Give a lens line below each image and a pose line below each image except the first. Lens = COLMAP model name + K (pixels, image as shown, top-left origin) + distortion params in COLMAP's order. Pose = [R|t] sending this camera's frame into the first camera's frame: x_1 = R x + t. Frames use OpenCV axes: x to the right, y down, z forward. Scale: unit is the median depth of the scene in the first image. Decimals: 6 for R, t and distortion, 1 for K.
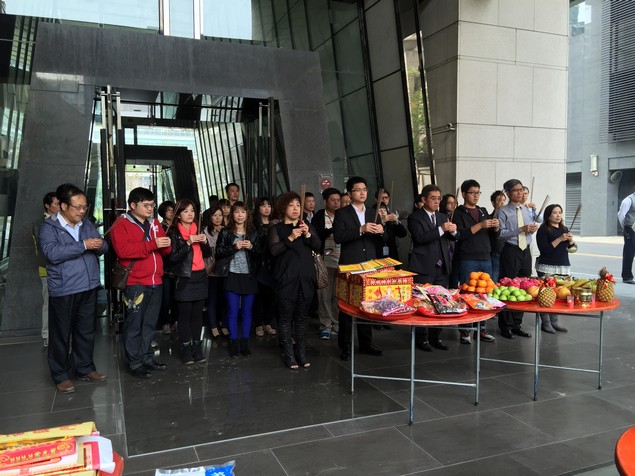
lens RADIAL K [[531.6, 0, 317.5], [0, 531.6, 238.0], [0, 0, 1]] dist [0.093303, -0.137835]
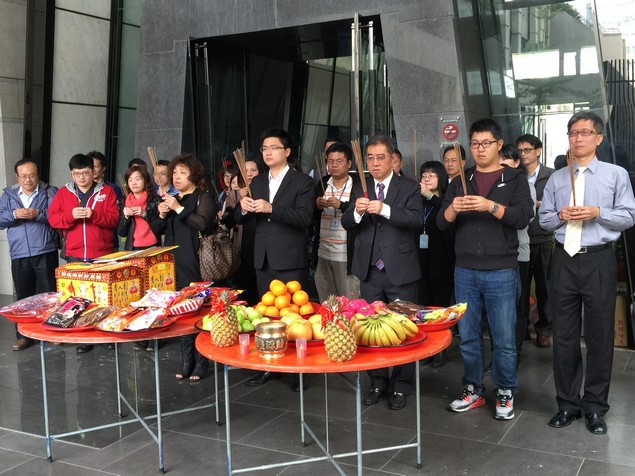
lens RADIAL K [[727.7, 0, 317.5], [0, 727.7, 238.0], [0, 0, 1]] dist [0.089512, -0.048035]
pose [[0.626238, 0.061201, -0.777226, 1.053017], [-0.023479, 0.997942, 0.059663, -0.038909], [0.779279, -0.019115, 0.626386, 0.550405]]
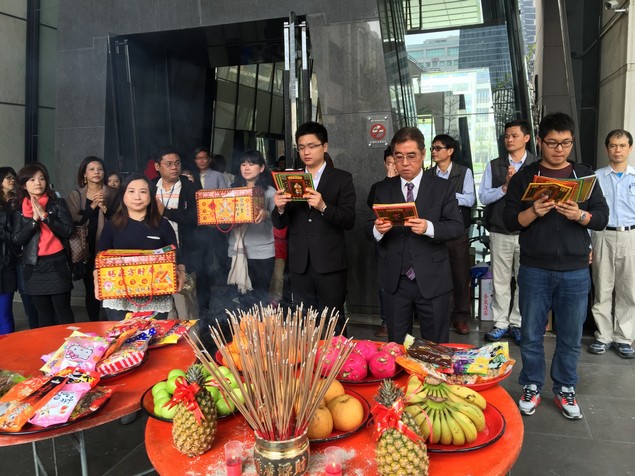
lens RADIAL K [[531.6, 0, 317.5], [0, 531.6, 238.0], [0, 0, 1]] dist [0.093303, -0.137835]
pose [[0.764446, 0.072792, -0.640565, 0.682417], [-0.015045, 0.995349, 0.095153, -0.053397], [0.644512, -0.063102, 0.761985, 0.741883]]
